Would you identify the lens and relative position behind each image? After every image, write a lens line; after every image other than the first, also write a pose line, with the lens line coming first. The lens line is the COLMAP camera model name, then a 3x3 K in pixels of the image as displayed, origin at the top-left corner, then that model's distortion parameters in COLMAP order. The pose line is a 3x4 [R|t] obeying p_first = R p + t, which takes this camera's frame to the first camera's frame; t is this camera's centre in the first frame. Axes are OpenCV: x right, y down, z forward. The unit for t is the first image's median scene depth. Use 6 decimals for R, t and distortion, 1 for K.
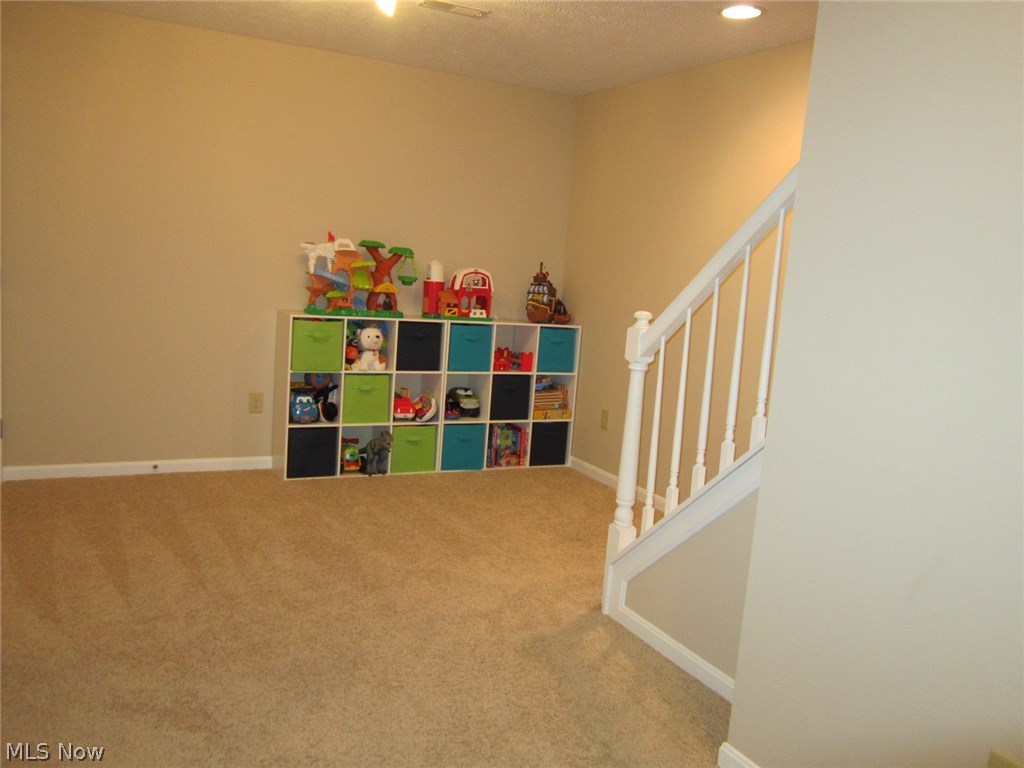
lens RADIAL K [[850.2, 0, 515.8], [0, 850.2, 380.7], [0, 0, 1]] dist [-0.045101, 0.022857]
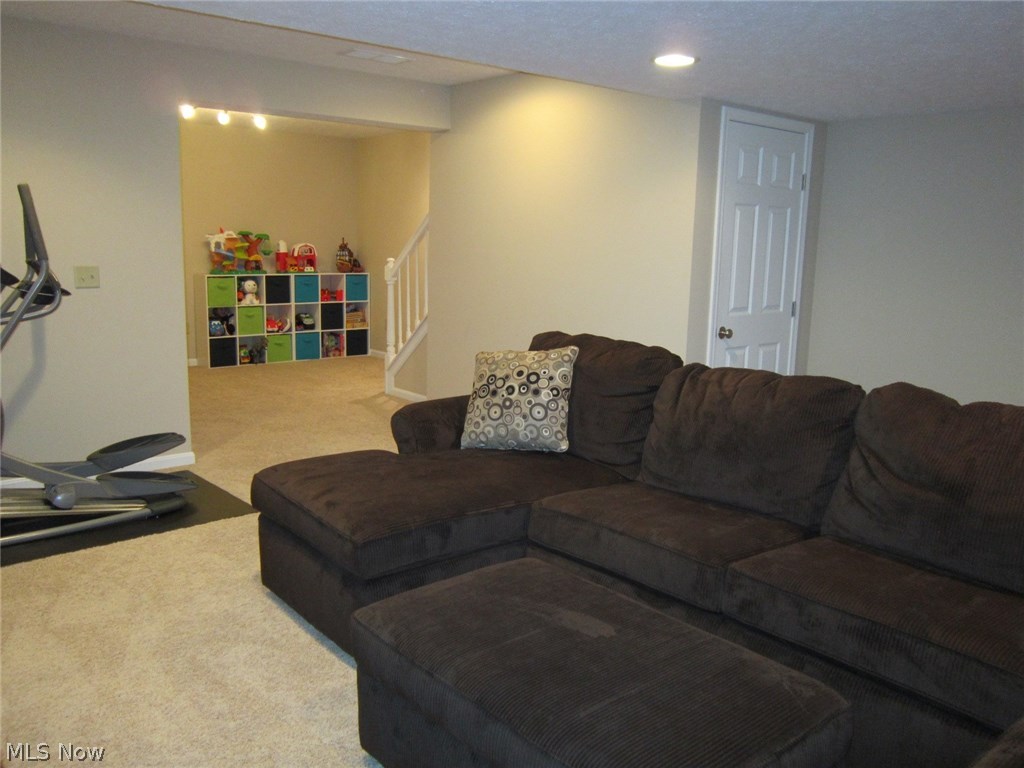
lens RADIAL K [[850.2, 0, 504.4], [0, 850.2, 381.2], [0, 0, 1]] dist [-0.045101, 0.022857]
pose [[0.974613, -0.091839, 0.204194, -0.030645], [0.083578, 0.995309, 0.048735, 0.101712], [-0.207712, -0.030432, 0.977717, -0.816548]]
